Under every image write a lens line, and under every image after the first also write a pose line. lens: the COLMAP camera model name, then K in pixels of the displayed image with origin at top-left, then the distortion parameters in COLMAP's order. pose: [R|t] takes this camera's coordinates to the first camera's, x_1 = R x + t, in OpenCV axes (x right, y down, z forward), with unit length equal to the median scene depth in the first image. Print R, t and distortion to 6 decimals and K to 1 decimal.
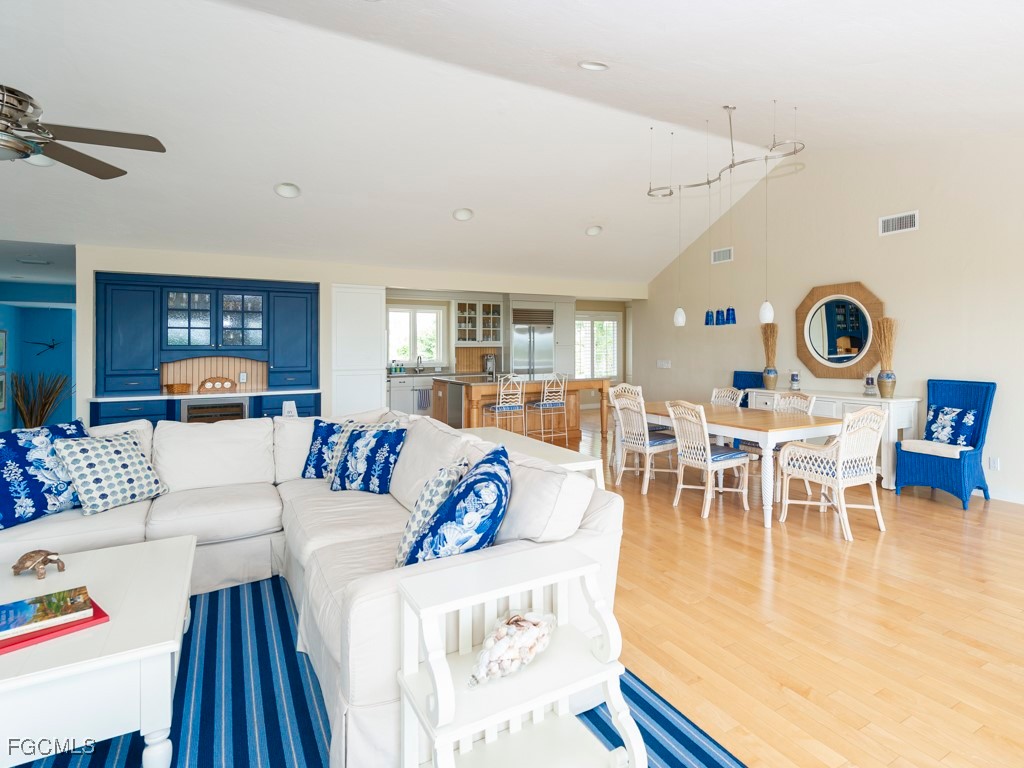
lens RADIAL K [[557.7, 0, 558.9], [0, 557.7, 344.3], [0, 0, 1]] dist [-0.004700, -0.003682]
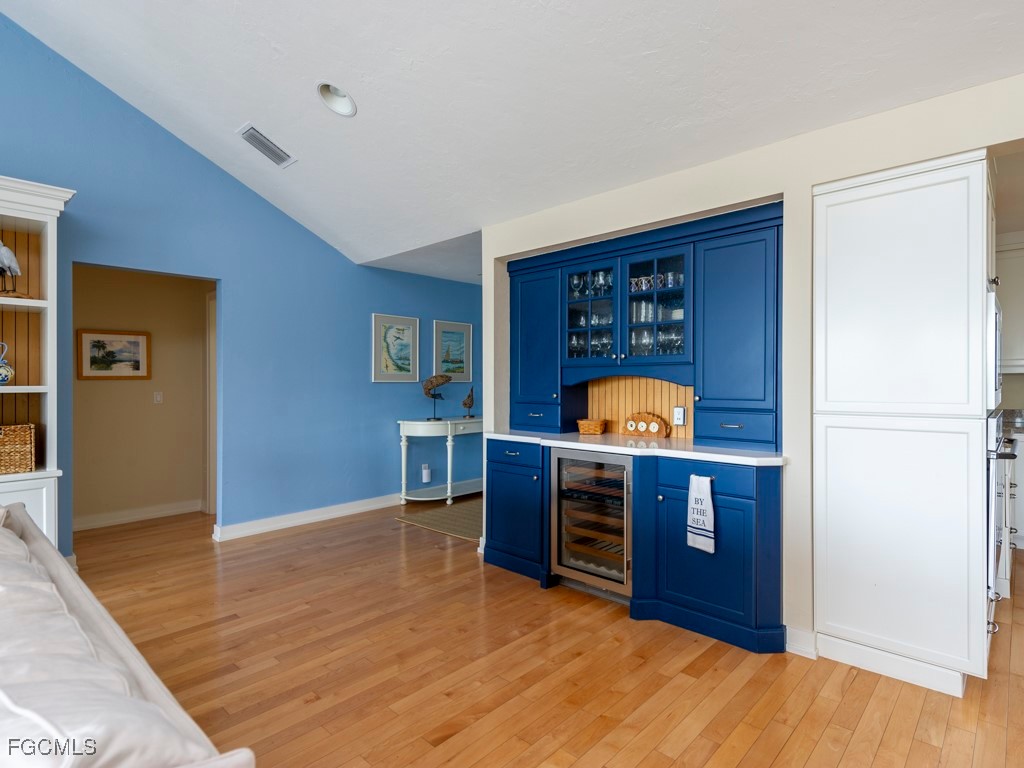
lens RADIAL K [[557.7, 0, 537.0], [0, 557.7, 384.6], [0, 0, 1]] dist [-0.004700, -0.003682]
pose [[0.342722, 0.009251, -0.939391, -0.112927], [0.005953, 0.999910, 0.012019, 0.023322], [0.939418, -0.009712, 0.342636, 0.727325]]
